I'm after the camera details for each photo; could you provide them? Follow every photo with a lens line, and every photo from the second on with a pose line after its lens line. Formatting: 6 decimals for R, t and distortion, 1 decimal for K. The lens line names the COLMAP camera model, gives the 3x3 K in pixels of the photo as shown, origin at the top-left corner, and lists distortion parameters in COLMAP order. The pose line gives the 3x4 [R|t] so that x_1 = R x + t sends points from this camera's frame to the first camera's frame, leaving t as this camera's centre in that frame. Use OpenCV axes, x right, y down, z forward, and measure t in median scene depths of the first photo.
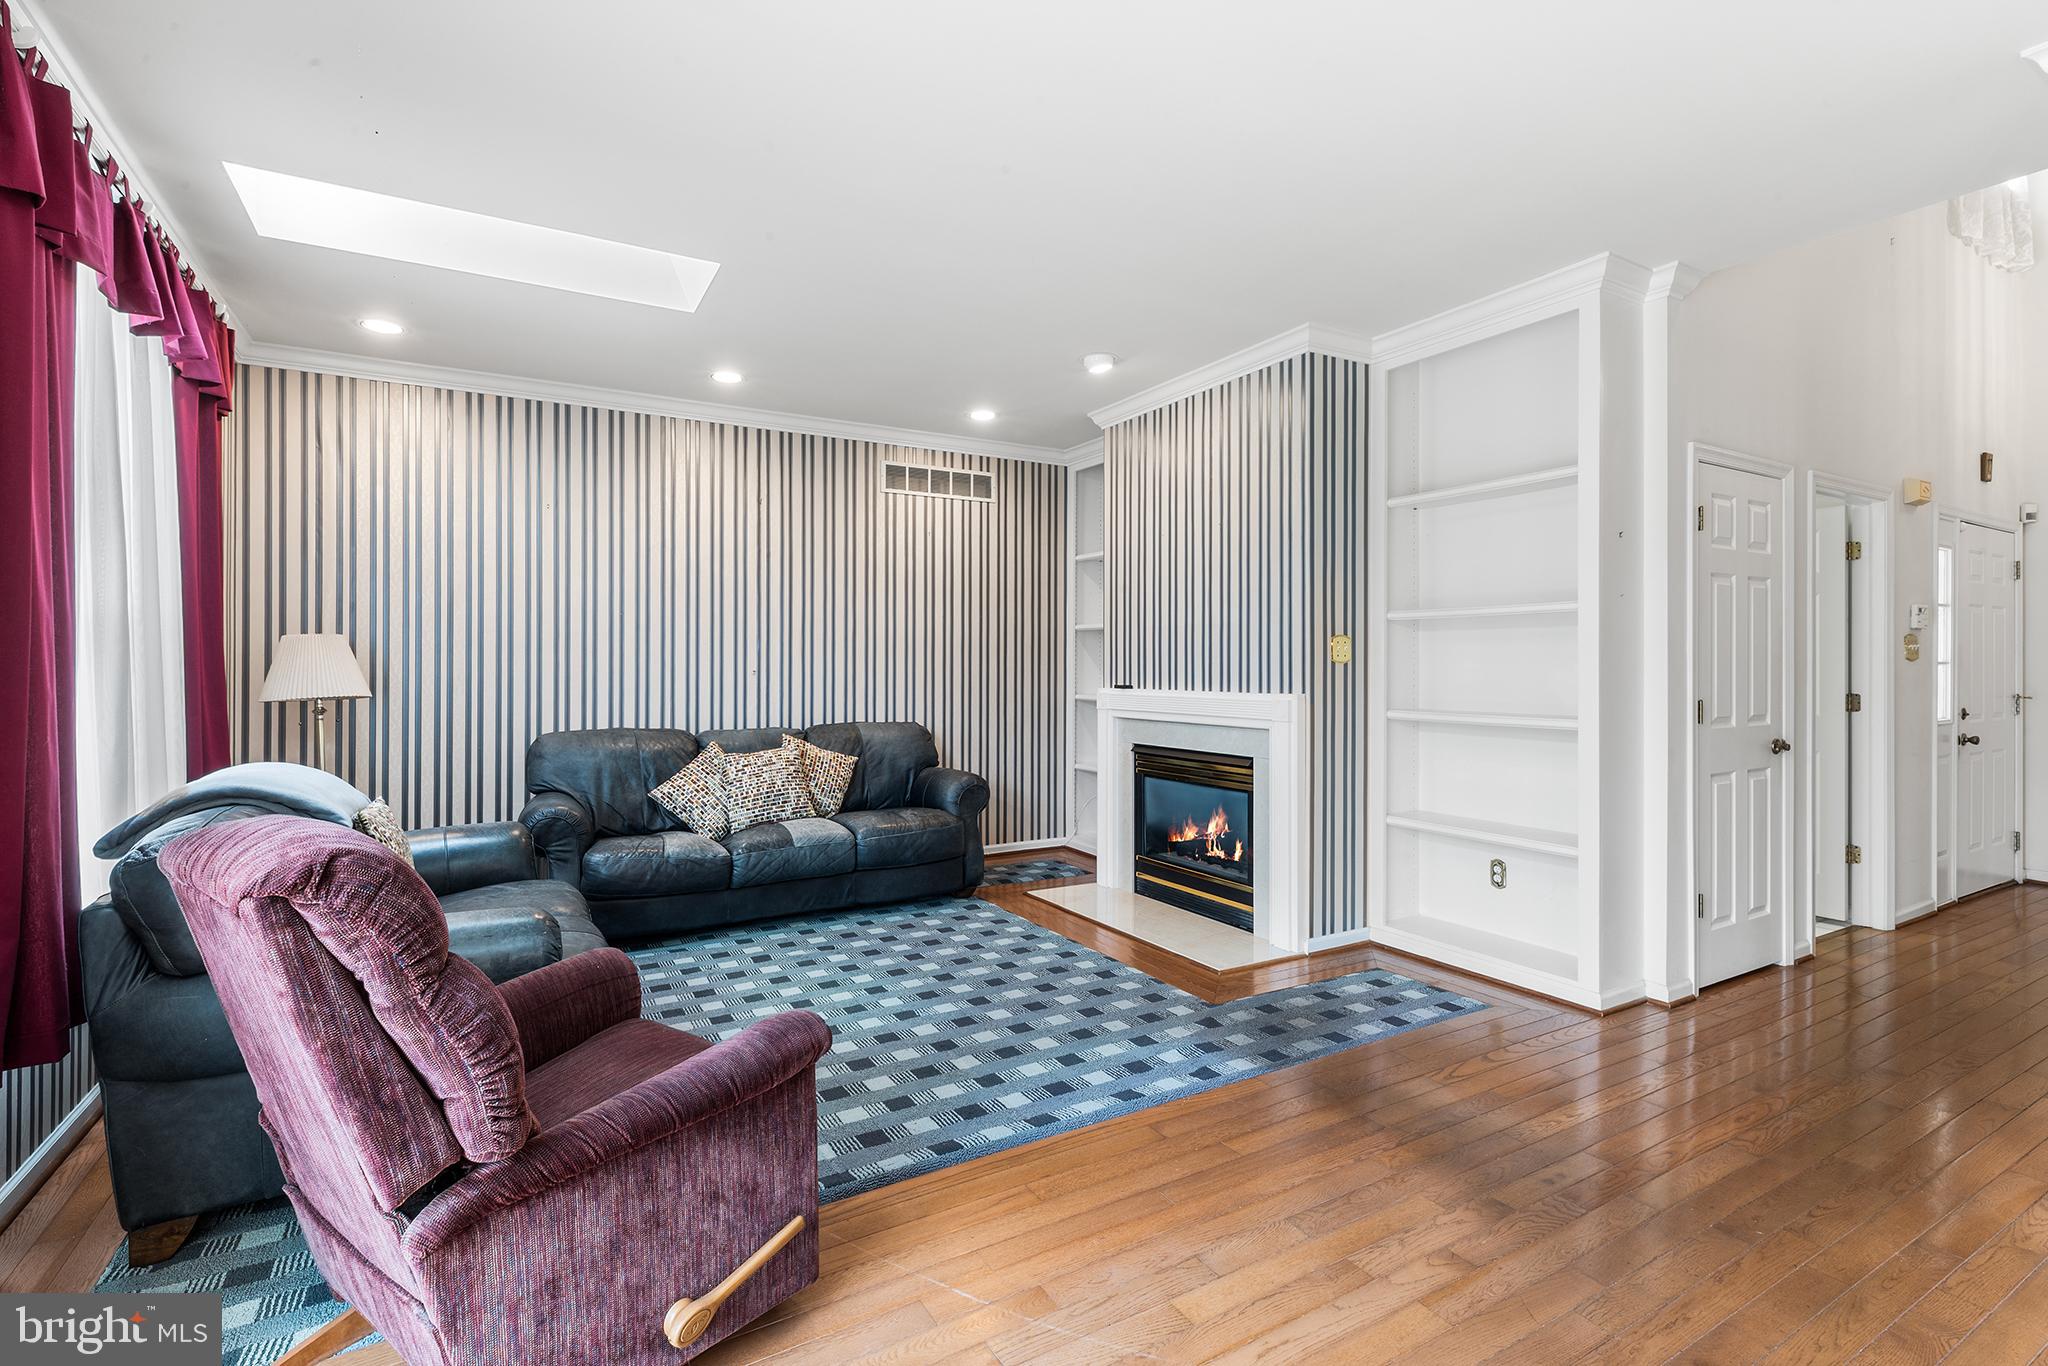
lens RADIAL K [[936.3, 0, 1025.7], [0, 936.3, 654.5], [0, 0, 1]] dist [0.002788, -0.000354]
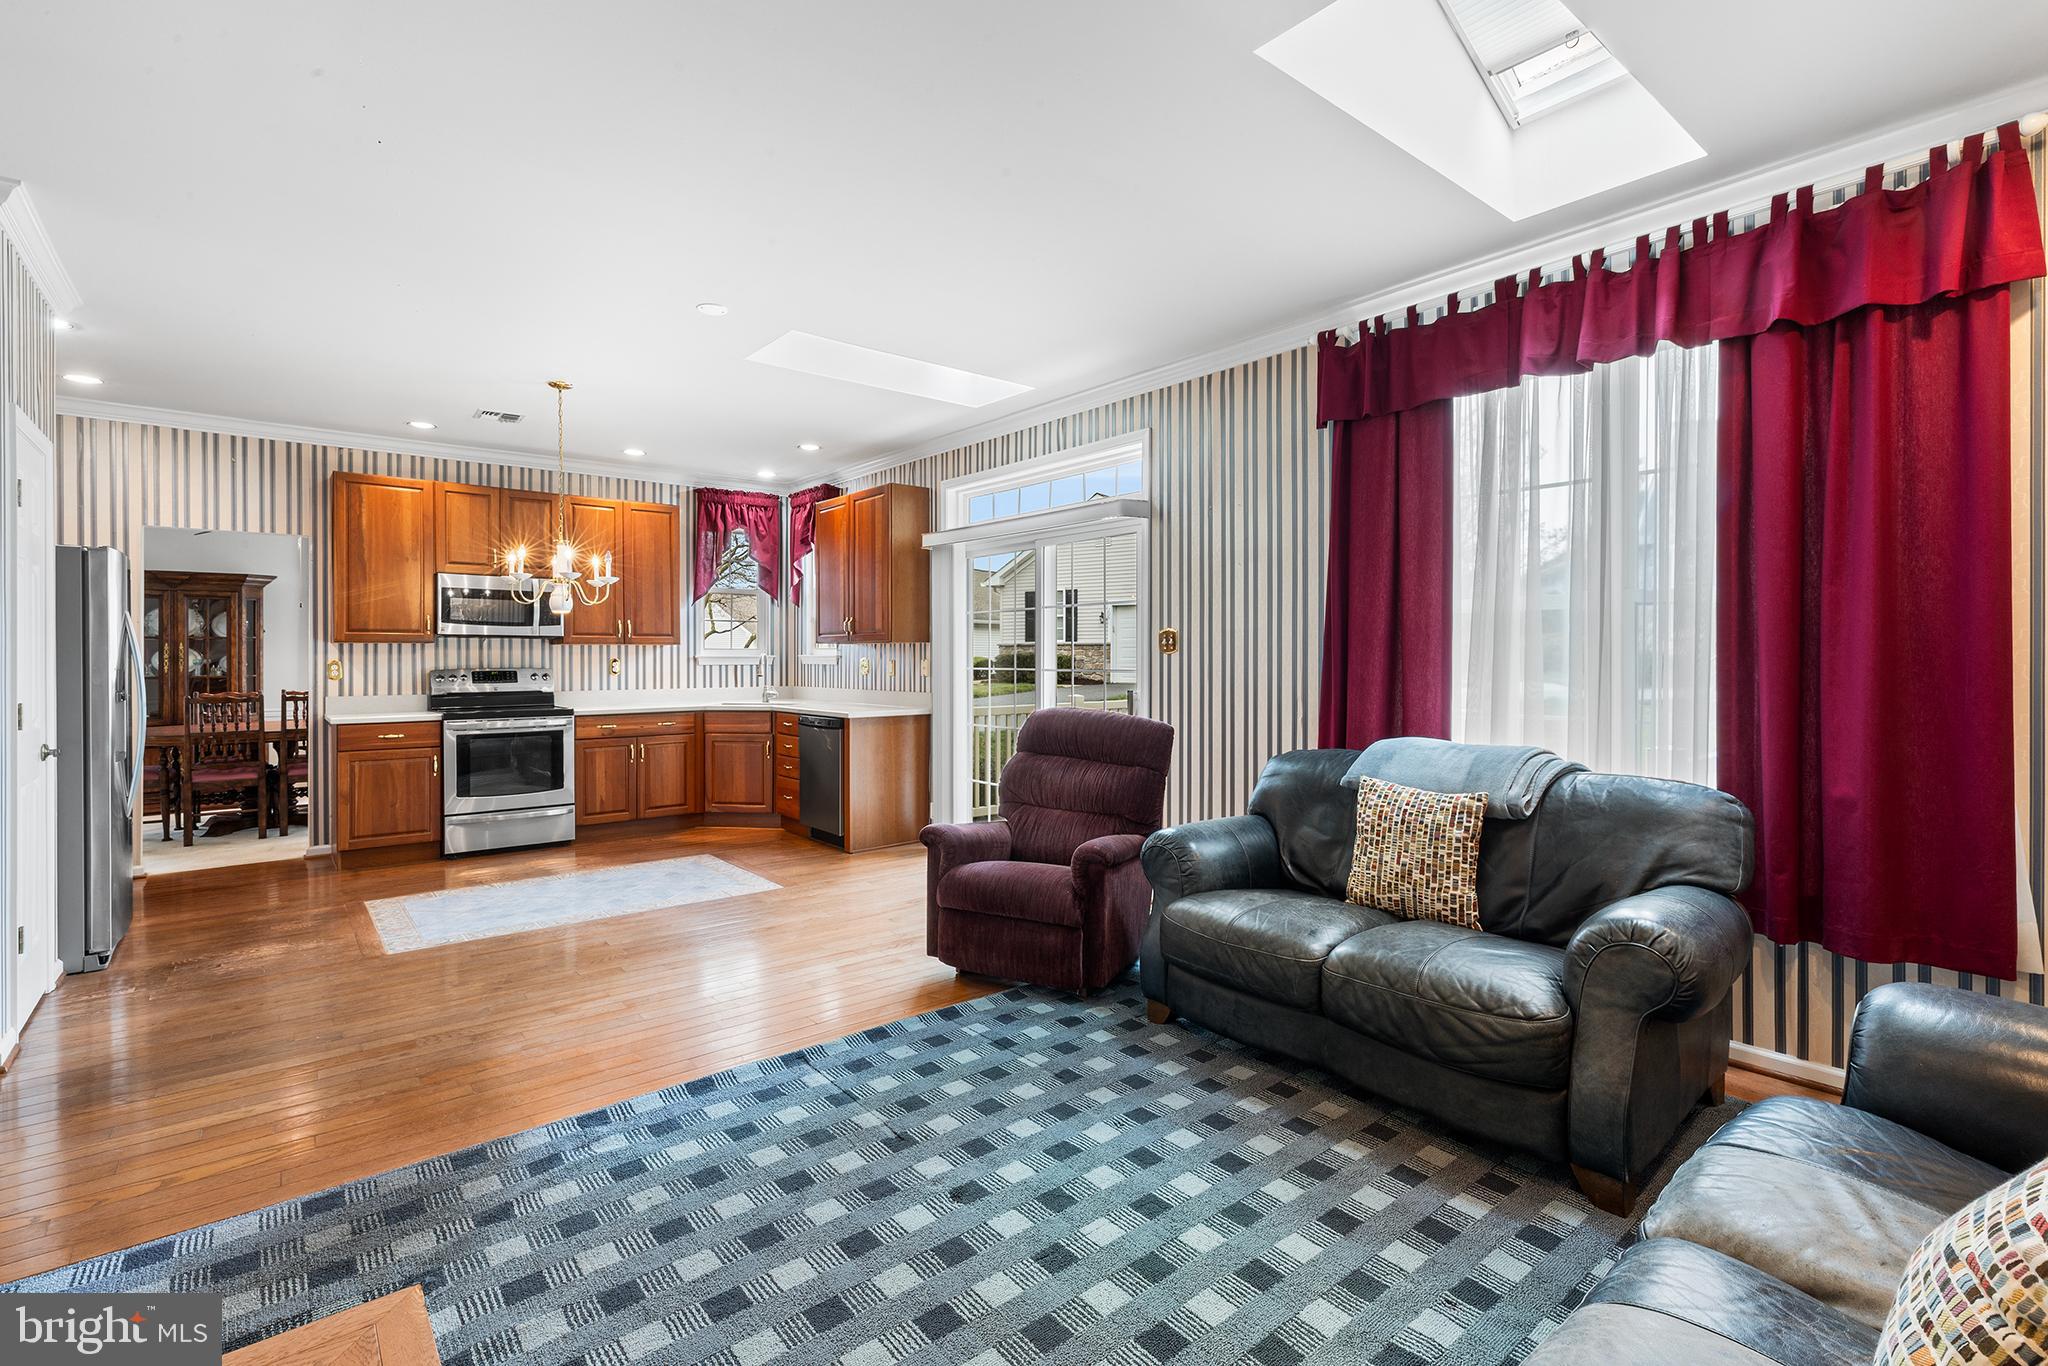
lens RADIAL K [[935.1, 0, 1029.4], [0, 935.1, 663.5], [0, 0, 1]] dist [0.001967, 0.000168]
pose [[-0.987440, 0.002433, -0.157974, -0.050767], [0.003206, 0.999984, -0.004637, 0.013876], [0.157960, -0.005085, -0.987432, 1.280872]]
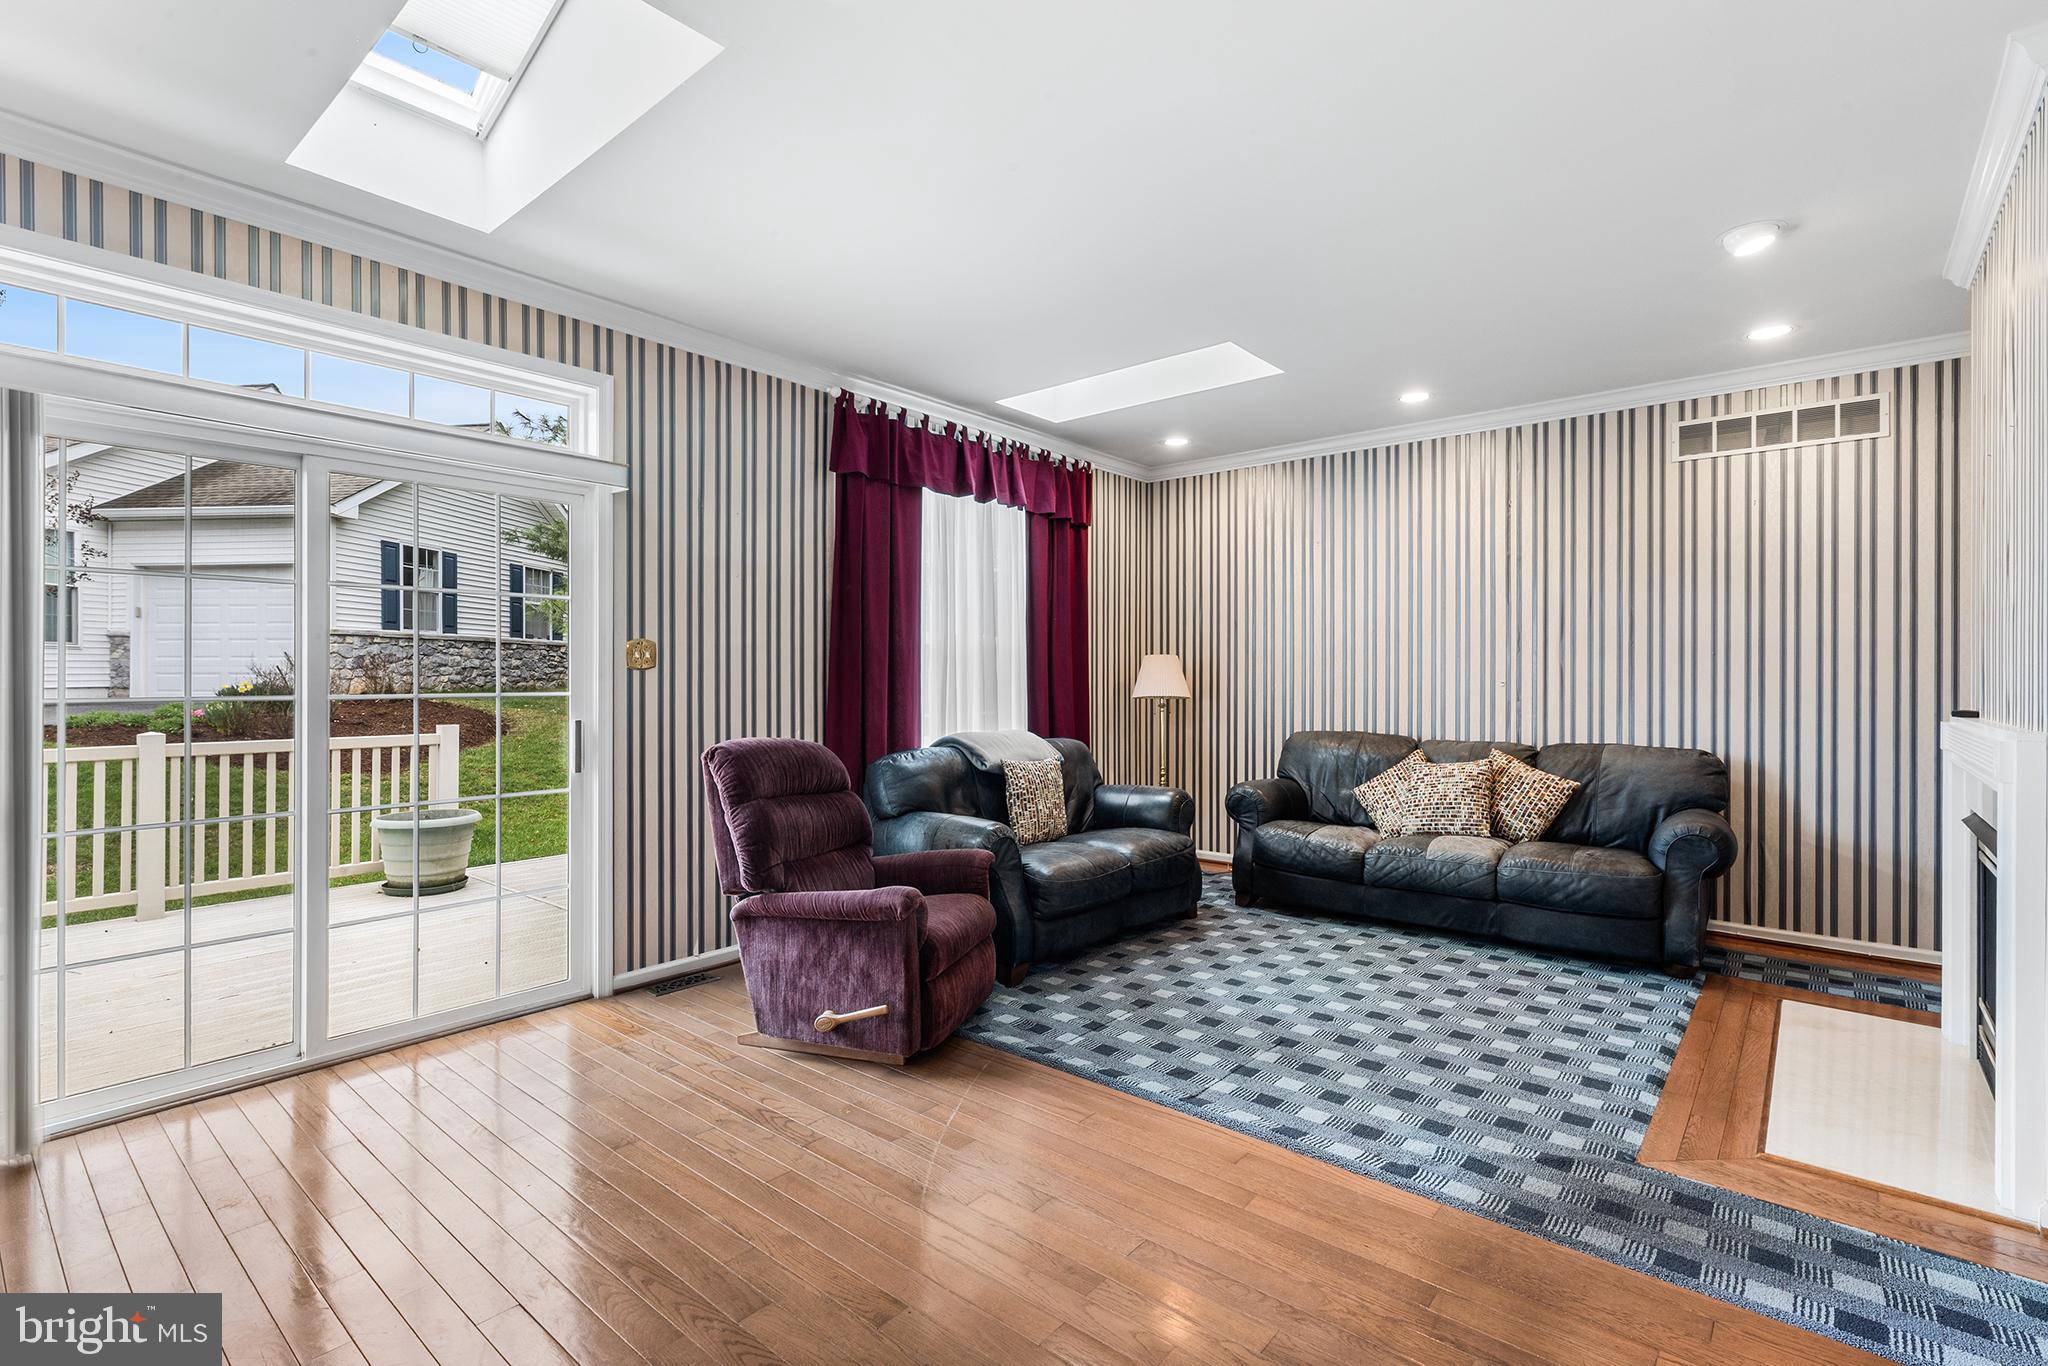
lens RADIAL K [[944.0, 0, 1026.9], [0, 944.0, 678.9], [0, 0, 1]] dist [0.003587, -0.000029]
pose [[0.335846, 0.005295, -0.941902, 0.573166], [0.008707, 0.999924, 0.008726, 0.001258], [0.941877, -0.011132, 0.335774, 0.271419]]
